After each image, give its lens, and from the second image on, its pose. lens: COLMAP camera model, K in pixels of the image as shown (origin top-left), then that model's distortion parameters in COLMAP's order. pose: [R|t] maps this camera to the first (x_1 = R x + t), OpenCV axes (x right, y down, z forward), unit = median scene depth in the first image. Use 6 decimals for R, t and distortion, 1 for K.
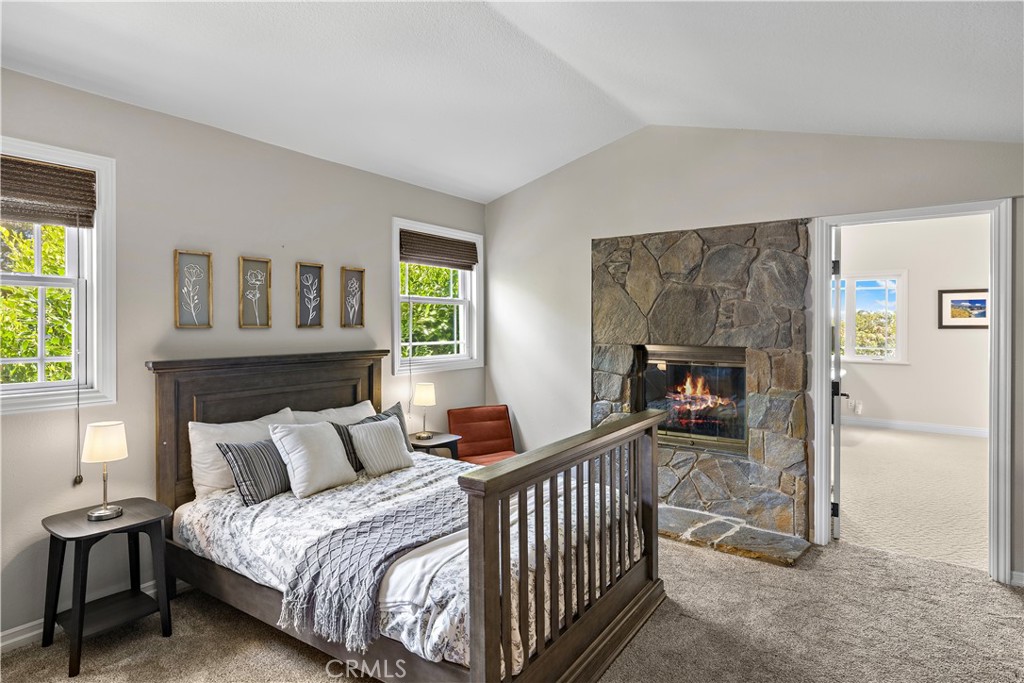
lens RADIAL K [[546.6, 0, 511.0], [0, 546.6, 326.4], [0, 0, 1]] dist [-0.000760, -0.000268]
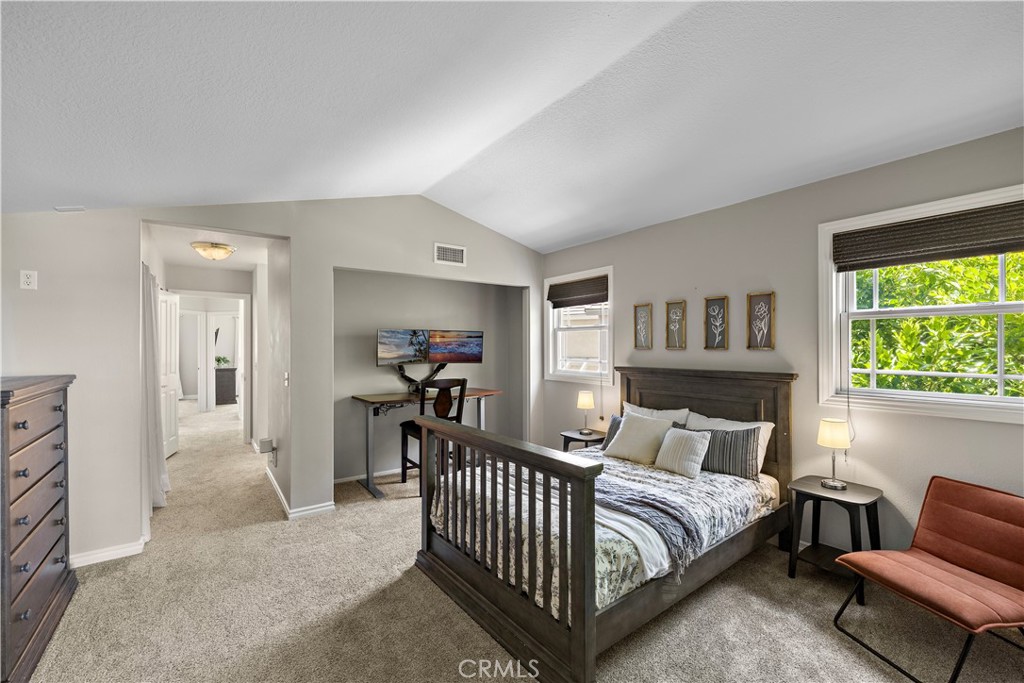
lens RADIAL K [[430.1, 0, 519.7], [0, 430.1, 336.0], [0, 0, 1]] dist [0.008154, -0.000342]
pose [[-0.292113, -0.019634, -0.956182, 0.685647], [0.000869, 0.999783, -0.020795, -0.007599], [0.956384, -0.006906, -0.292032, 0.858011]]
